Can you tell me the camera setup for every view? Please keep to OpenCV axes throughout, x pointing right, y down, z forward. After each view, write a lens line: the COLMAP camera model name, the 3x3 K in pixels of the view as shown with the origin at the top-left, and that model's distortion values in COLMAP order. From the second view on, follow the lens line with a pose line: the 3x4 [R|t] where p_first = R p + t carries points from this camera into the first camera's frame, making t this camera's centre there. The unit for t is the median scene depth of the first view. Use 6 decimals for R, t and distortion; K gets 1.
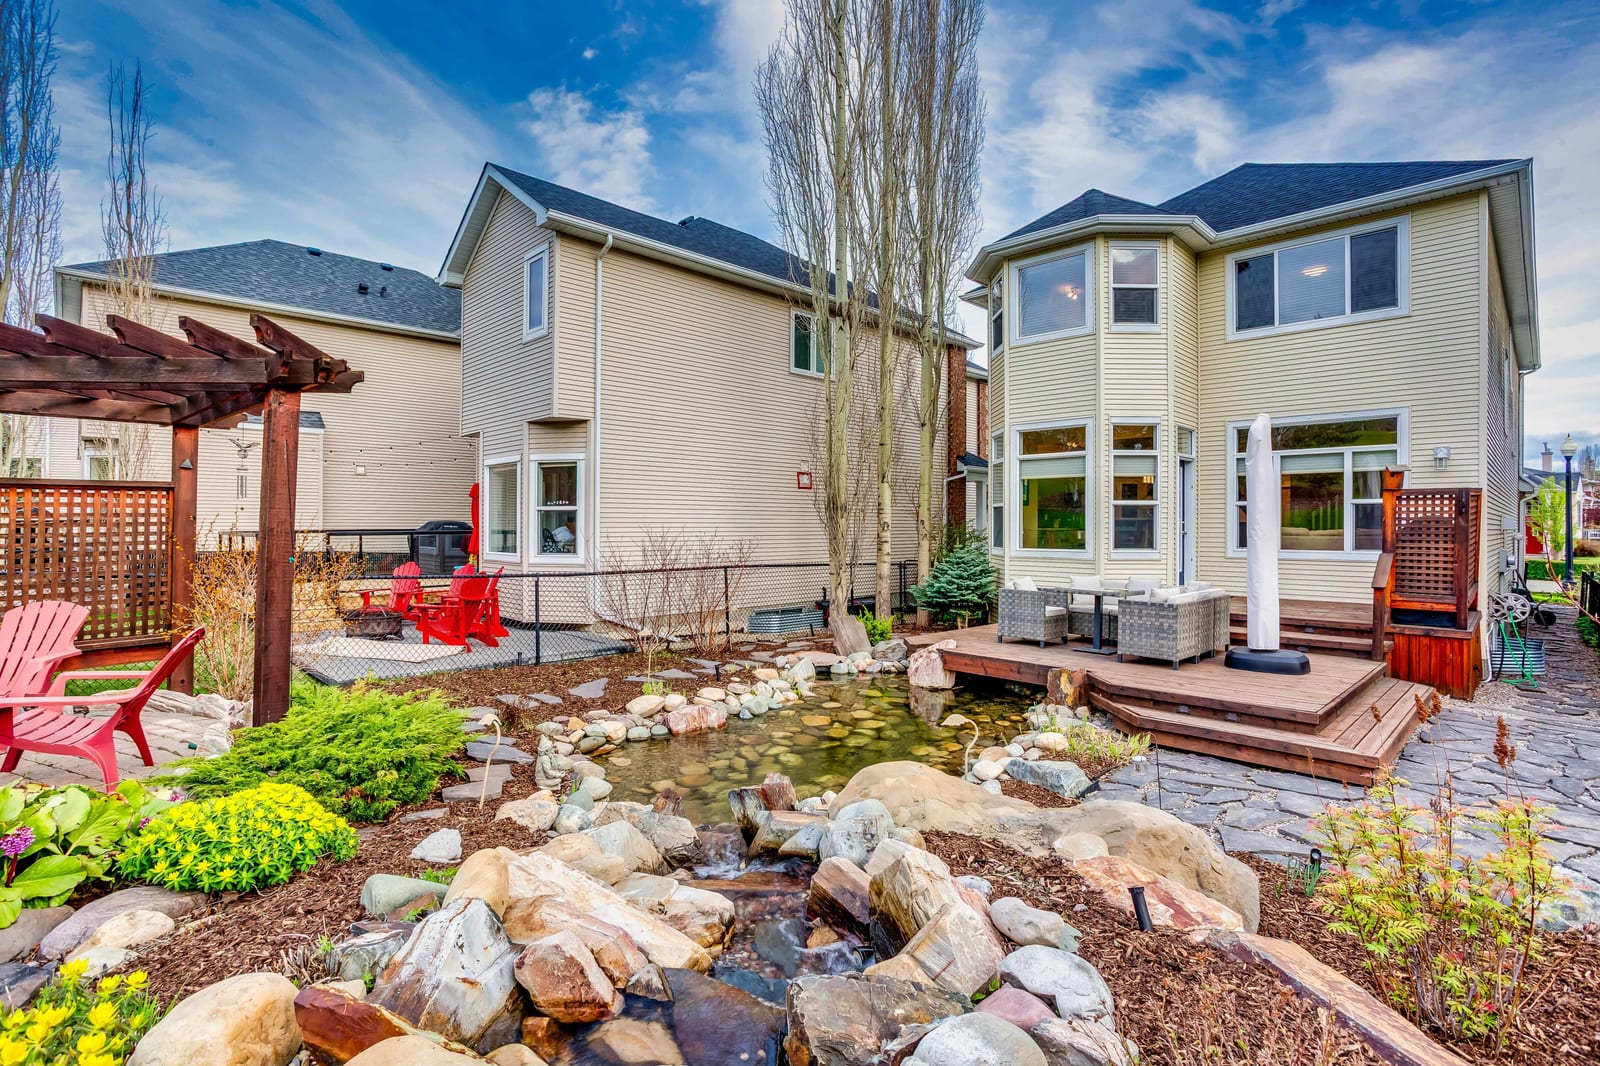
lens RADIAL K [[772.4, 0, 801.1], [0, 772.4, 518.0], [0, 0, 1]] dist [-0.053306, 0.045129]
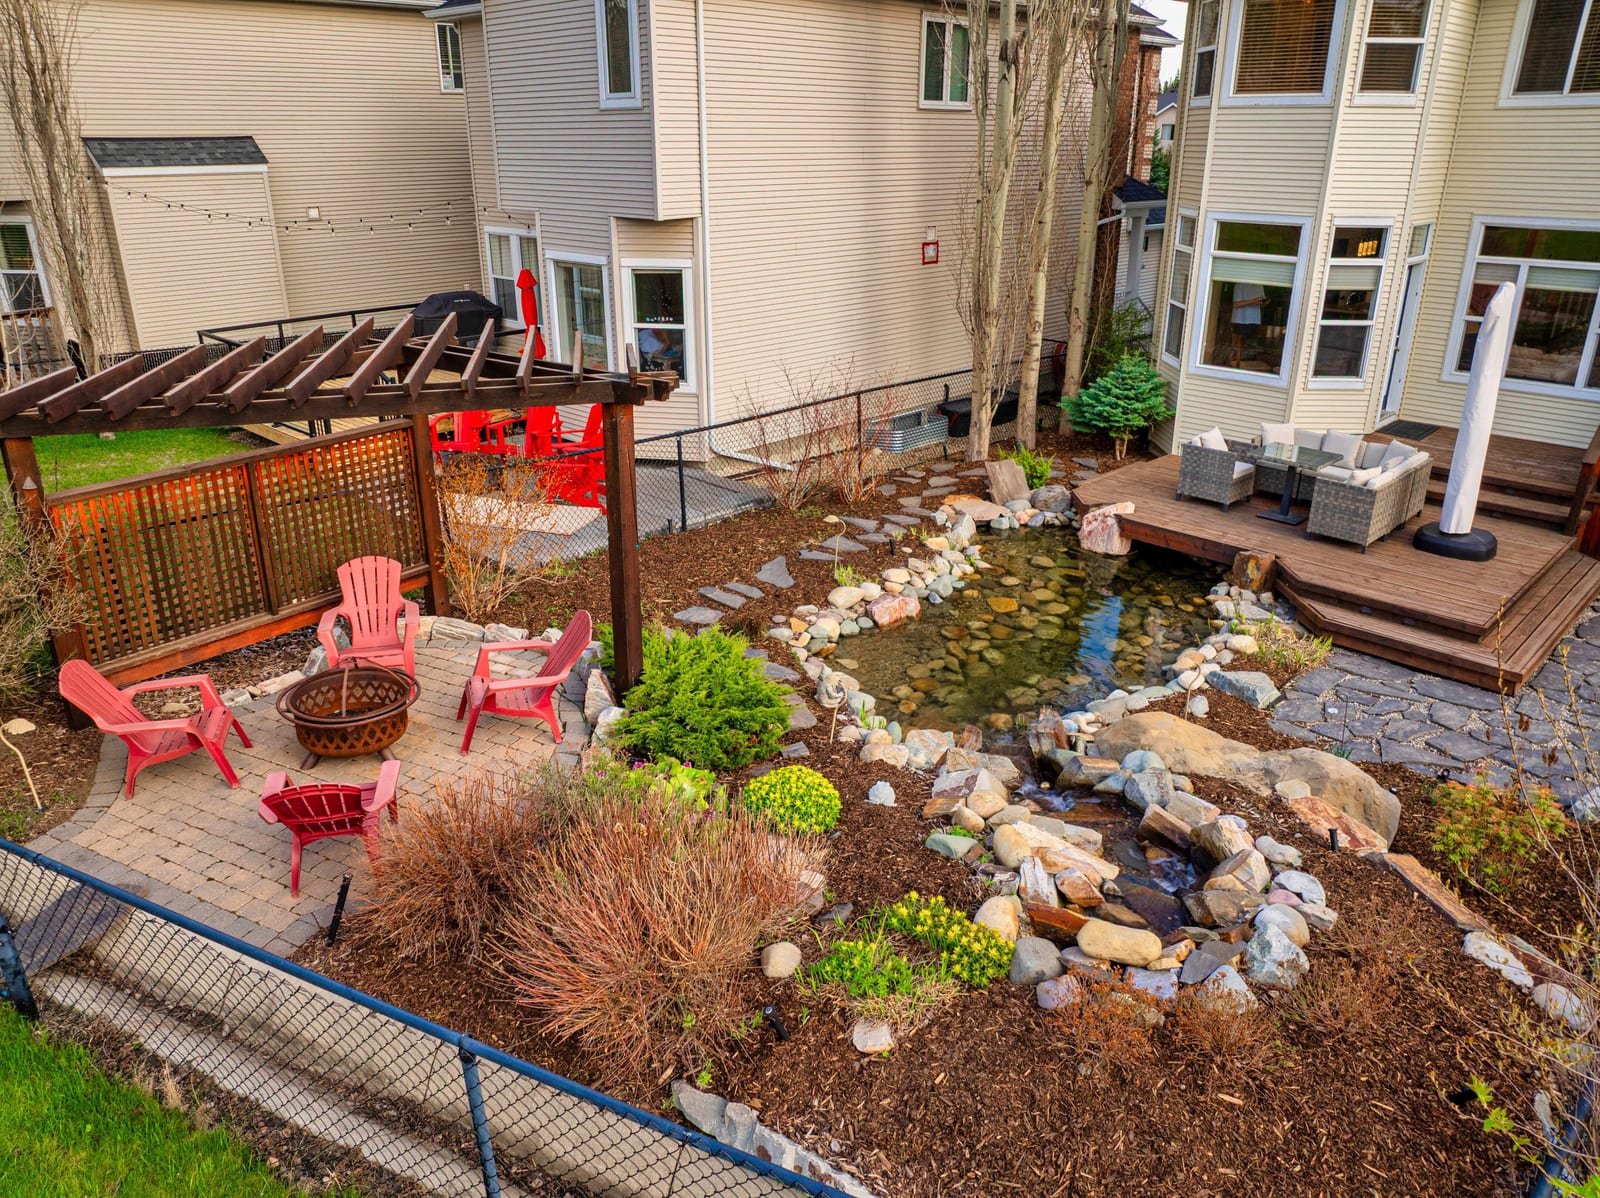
lens RADIAL K [[1128.7, 0, 835.3], [0, 1128.7, 594.9], [0, 0, 1]] dist [-0.011003, 0.005510]
pose [[0.999608, -0.007889, 0.026860, -0.227662], [-0.002895, 0.925192, 0.379489, -0.292878], [-0.027845, -0.379418, 0.924806, -0.346387]]
